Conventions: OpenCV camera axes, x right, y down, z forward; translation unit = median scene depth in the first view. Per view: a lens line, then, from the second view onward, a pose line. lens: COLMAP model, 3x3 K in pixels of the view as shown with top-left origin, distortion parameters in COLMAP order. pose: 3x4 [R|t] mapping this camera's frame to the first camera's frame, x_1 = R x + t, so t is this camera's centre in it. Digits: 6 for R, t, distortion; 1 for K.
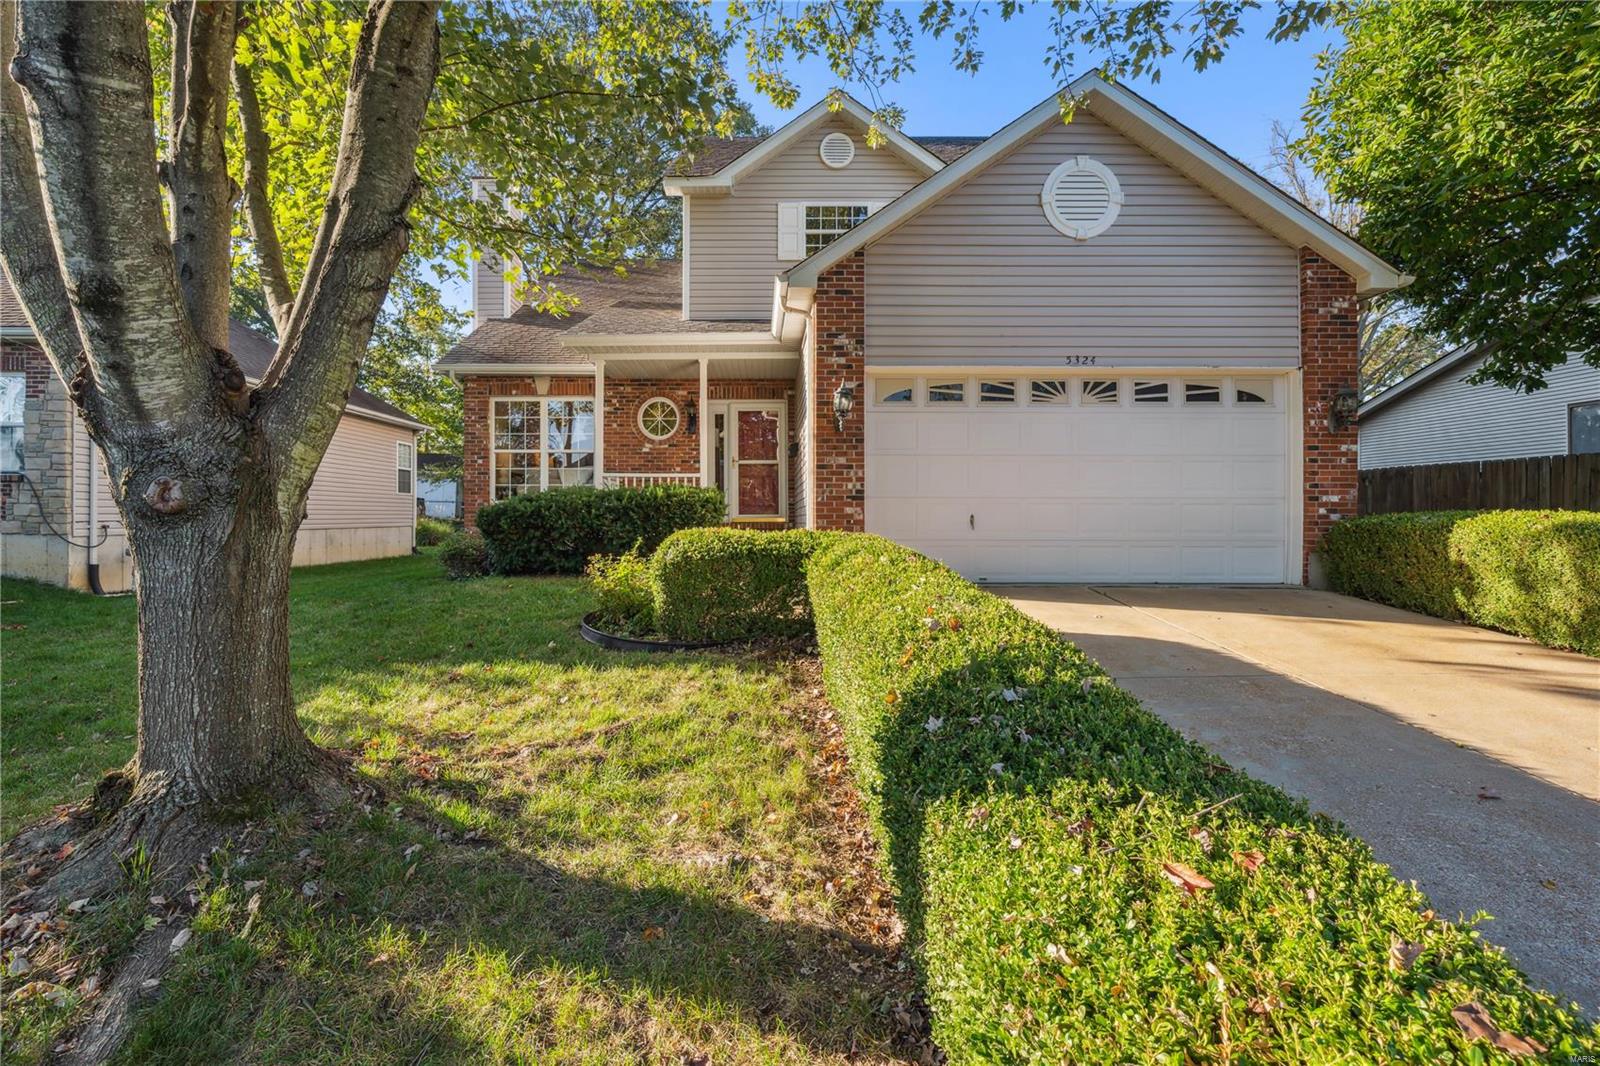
lens RADIAL K [[687.3, 0, 818.7], [0, 687.3, 467.3], [0, 0, 1]] dist [0.001506, 0.000011]
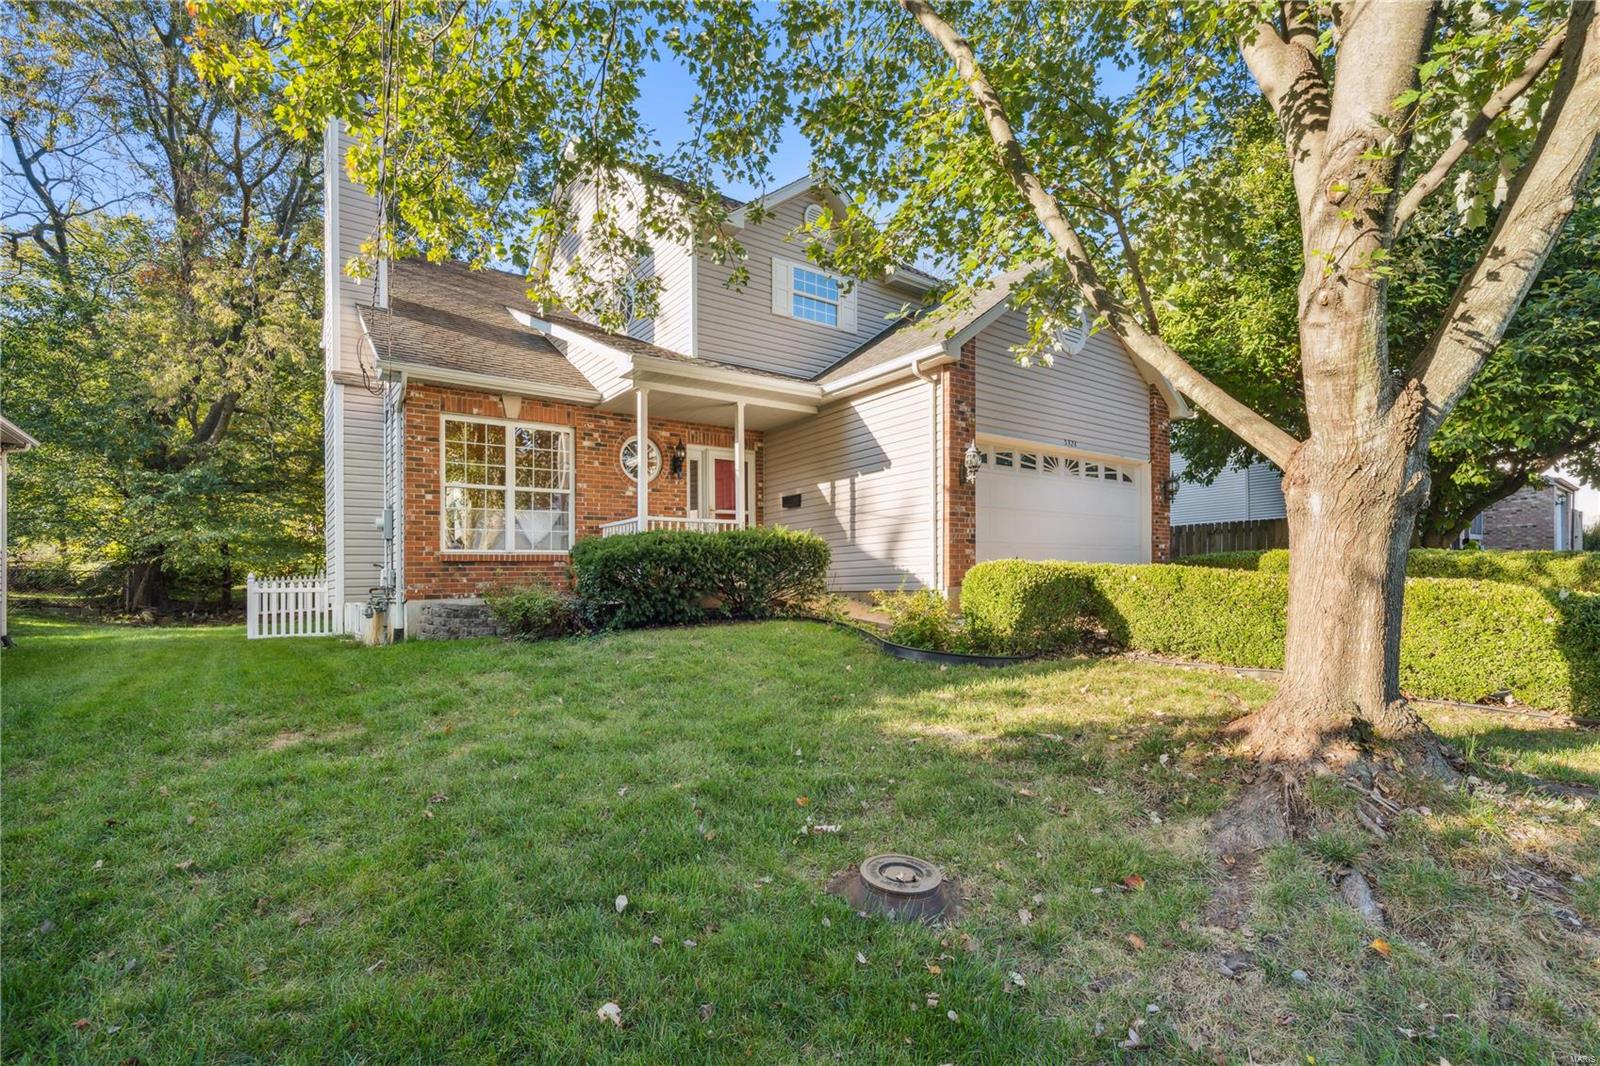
lens RADIAL K [[687.3, 0, 802.7], [0, 687.3, 546.2], [0, 0, 1]] dist [0.001506, 0.000011]
pose [[0.808531, 0.008106, 0.588397, -0.836761], [-0.016529, 0.999823, 0.008939, 0.045025], [-0.588221, -0.016953, 0.808523, 0.196683]]
